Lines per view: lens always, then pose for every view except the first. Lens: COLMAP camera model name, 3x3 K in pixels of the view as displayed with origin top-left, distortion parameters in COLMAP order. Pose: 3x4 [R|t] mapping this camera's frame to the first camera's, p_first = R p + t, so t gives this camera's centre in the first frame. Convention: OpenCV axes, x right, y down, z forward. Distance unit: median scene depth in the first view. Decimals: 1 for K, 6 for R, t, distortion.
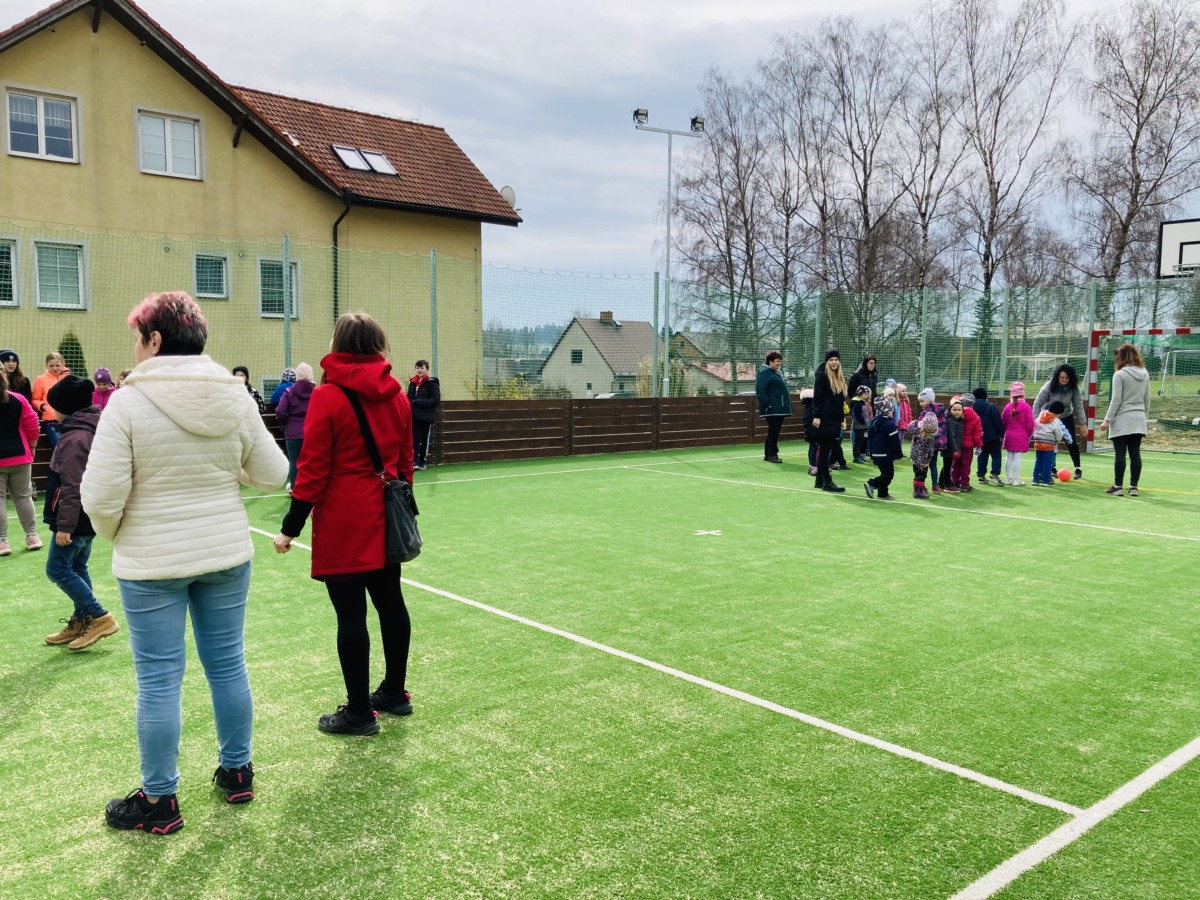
lens RADIAL K [[977.7, 0, 599.7], [0, 977.7, 454.9], [0, 0, 1]] dist [0.009168, -0.000428]
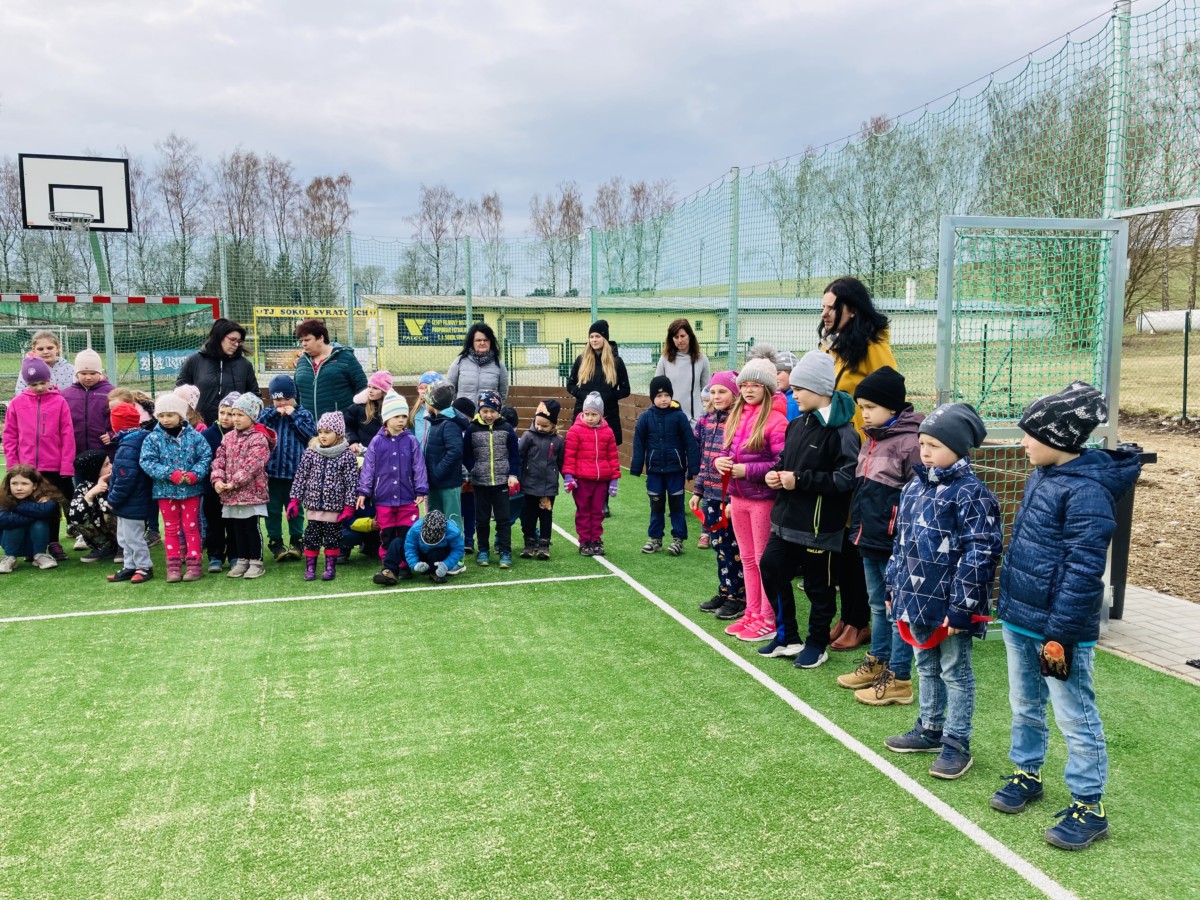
lens RADIAL K [[977.7, 0, 599.7], [0, 977.7, 454.9], [0, 0, 1]] dist [0.009168, -0.000428]
pose [[0.400164, -0.108437, 0.910005, 0.010984], [0.087243, 0.992973, 0.079960, -0.007910], [-0.912281, 0.047395, 0.406813, 0.085279]]
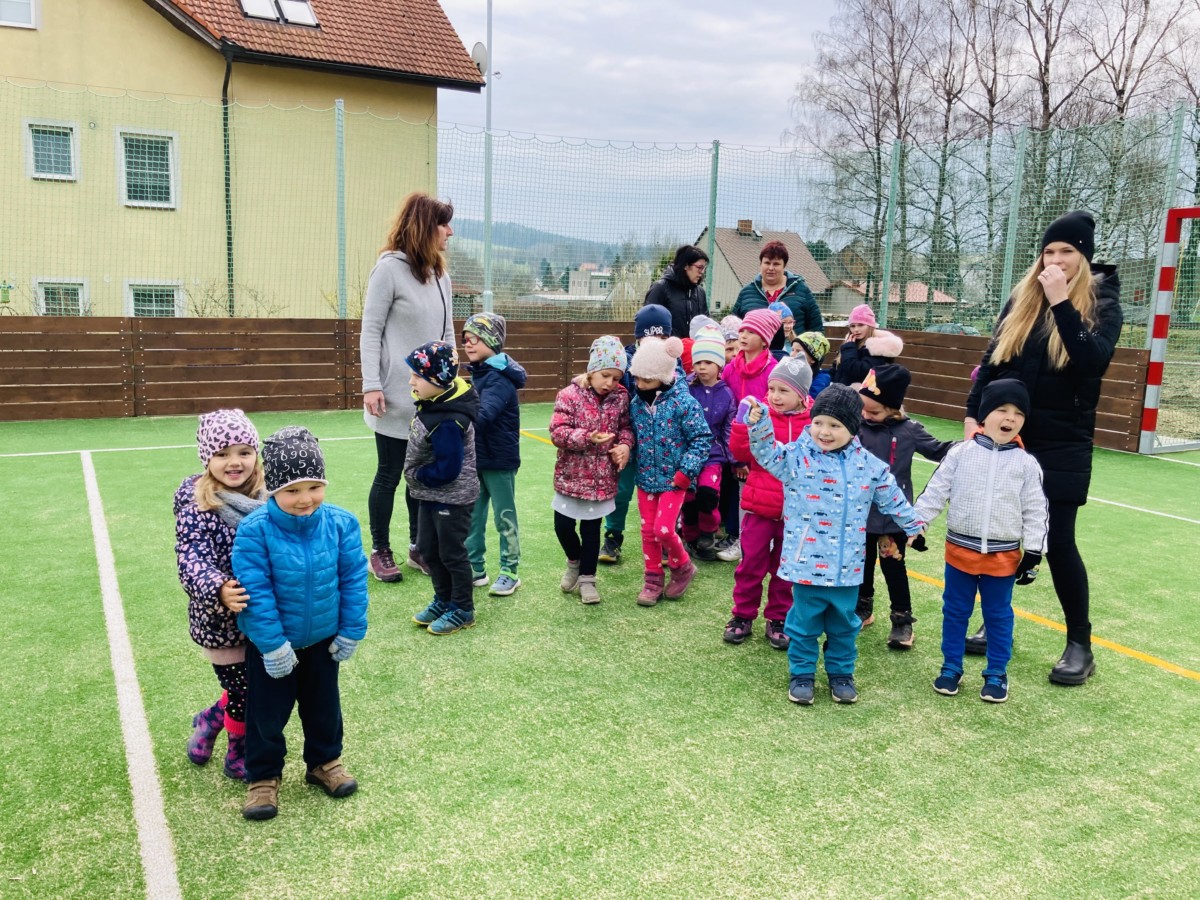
lens RADIAL K [[972.5, 0, 600.0], [0, 972.5, 450.0], [0, 0, 1]] dist [0.017054, 0.003443]
pose [[0.977396, 0.055234, -0.204074, 0.104981], [-0.038984, 0.995803, 0.082808, -0.010920], [0.207792, -0.072980, 0.975447, 0.139327]]
